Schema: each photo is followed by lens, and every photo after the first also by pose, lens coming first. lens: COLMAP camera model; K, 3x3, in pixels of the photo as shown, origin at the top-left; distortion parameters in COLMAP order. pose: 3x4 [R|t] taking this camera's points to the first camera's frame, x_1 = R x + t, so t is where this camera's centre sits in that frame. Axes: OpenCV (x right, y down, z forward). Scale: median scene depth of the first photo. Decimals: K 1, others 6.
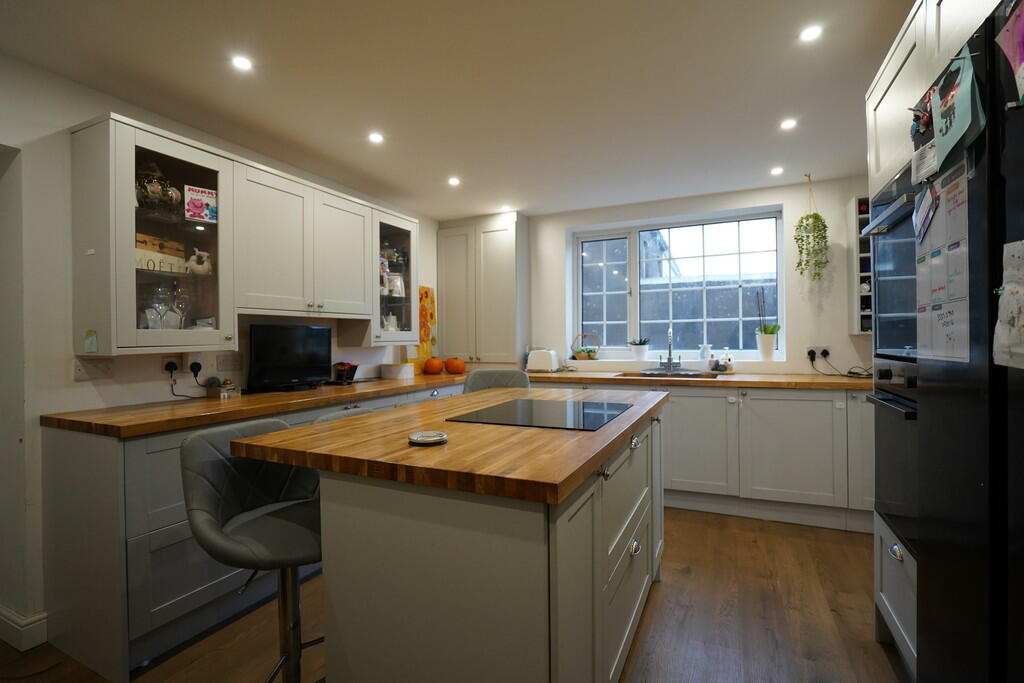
lens RADIAL K [[480.1, 0, 508.0], [0, 480.1, 341.2], [0, 0, 1]] dist [-0.045412, 0.014887]
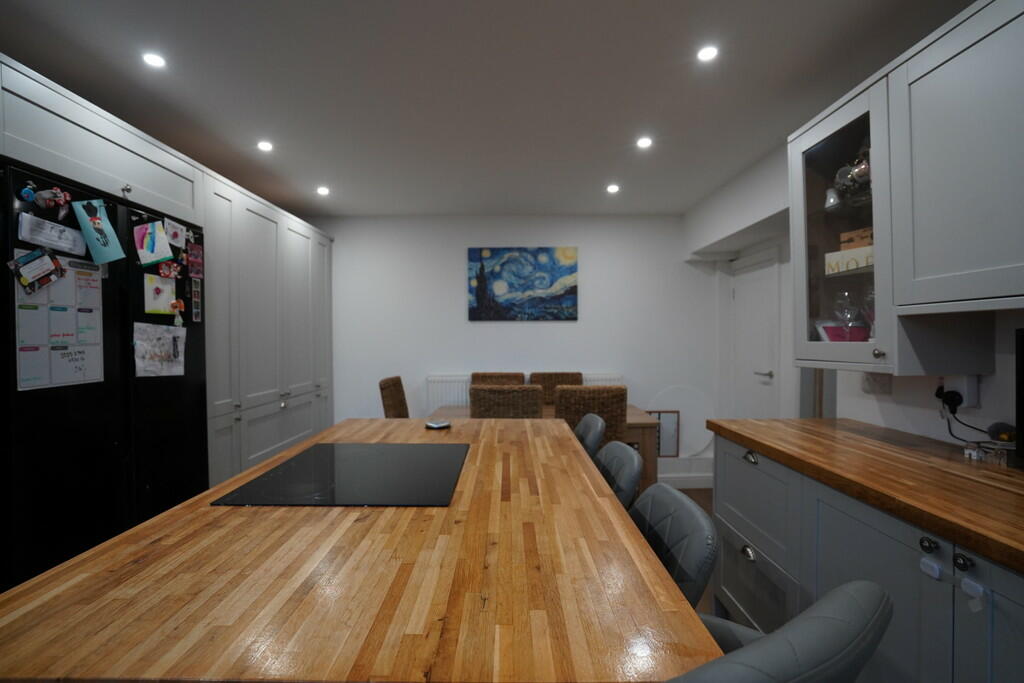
lens RADIAL K [[480.1, 0, 506.1], [0, 480.1, 341.0], [0, 0, 1]] dist [-0.045412, 0.014887]
pose [[-0.907703, 0.023143, -0.418975, 0.096016], [0.019321, 0.999724, 0.013364, -0.027272], [0.419169, 0.004036, -0.907899, 0.856970]]
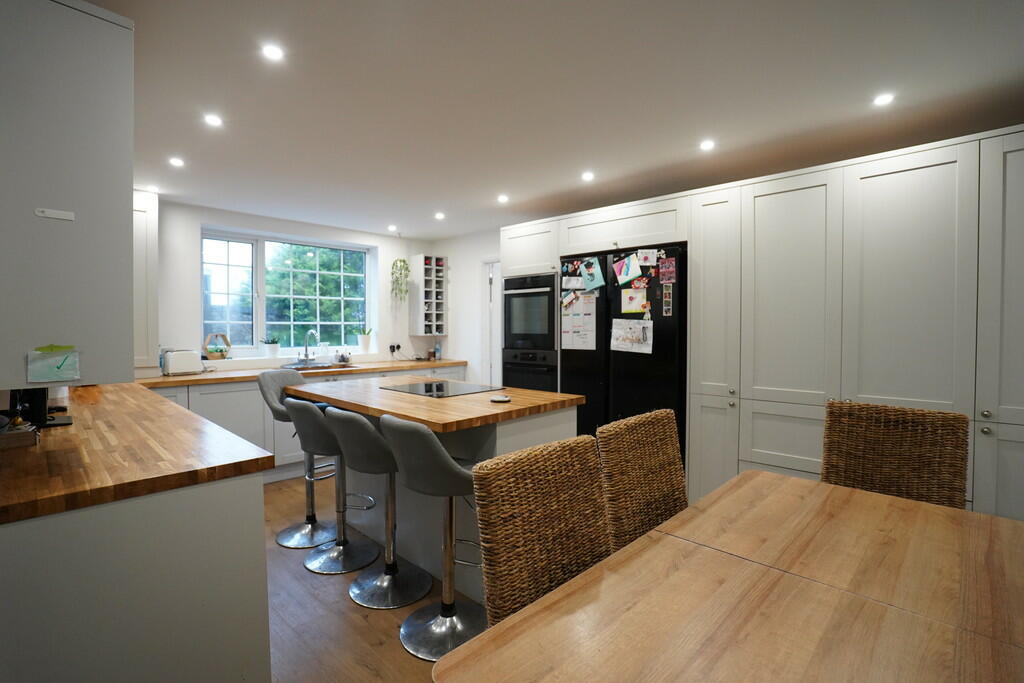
lens RADIAL K [[480.1, 0, 511.1], [0, 480.1, 335.9], [0, 0, 1]] dist [-0.045412, 0.014887]
pose [[0.322097, -0.004865, 0.946694, -0.672948], [-0.002816, 0.999977, 0.006096, -0.021163], [-0.946702, -0.004629, 0.322076, 0.123002]]
